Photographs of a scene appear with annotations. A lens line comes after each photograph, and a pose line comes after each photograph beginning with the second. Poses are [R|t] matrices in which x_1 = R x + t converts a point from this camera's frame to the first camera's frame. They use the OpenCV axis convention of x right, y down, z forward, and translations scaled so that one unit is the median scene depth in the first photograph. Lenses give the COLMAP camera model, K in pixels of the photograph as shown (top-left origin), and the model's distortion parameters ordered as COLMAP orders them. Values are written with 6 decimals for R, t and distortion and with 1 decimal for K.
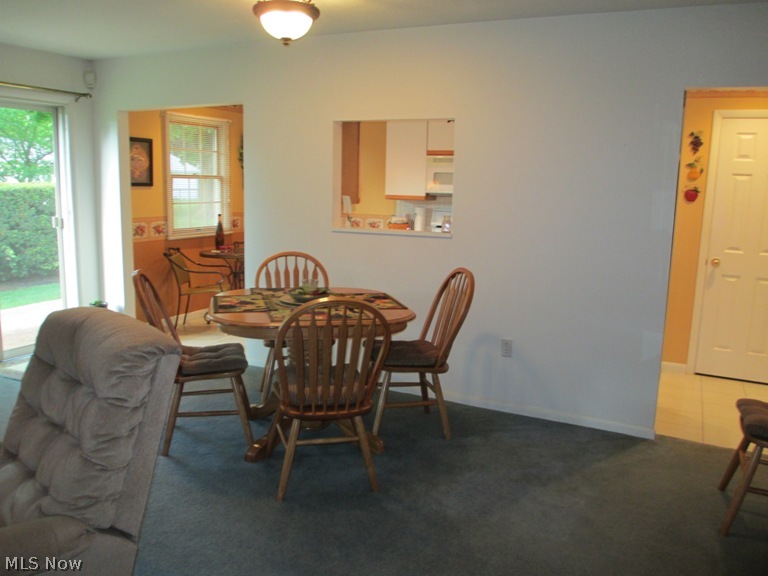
lens RADIAL K [[655.9, 0, 380.3], [0, 655.9, 287.3], [0, 0, 1]] dist [-0.038729, 0.016508]
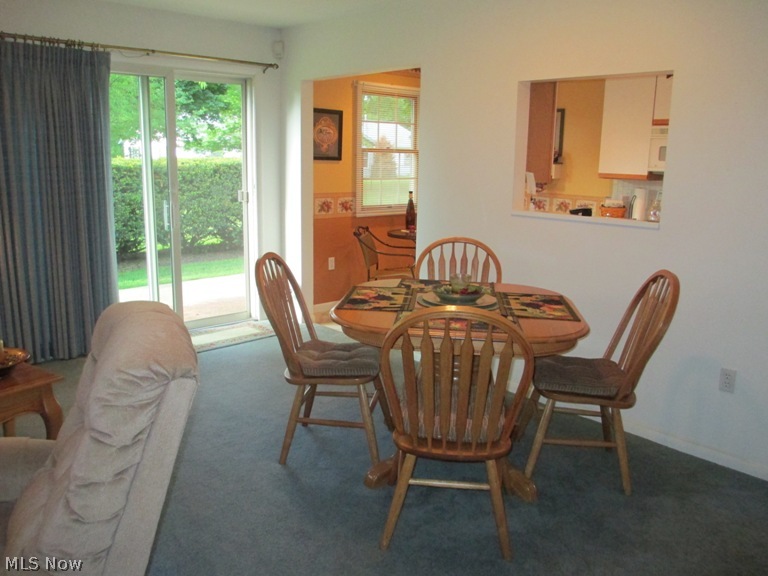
lens RADIAL K [[655.9, 0, 380.3], [0, 655.9, 287.3], [0, 0, 1]] dist [-0.038729, 0.016508]
pose [[0.938204, 0.068838, -0.339166, 0.061198], [-0.057388, 0.997396, 0.043686, -0.020834], [0.341290, -0.021522, 0.939712, 0.159647]]
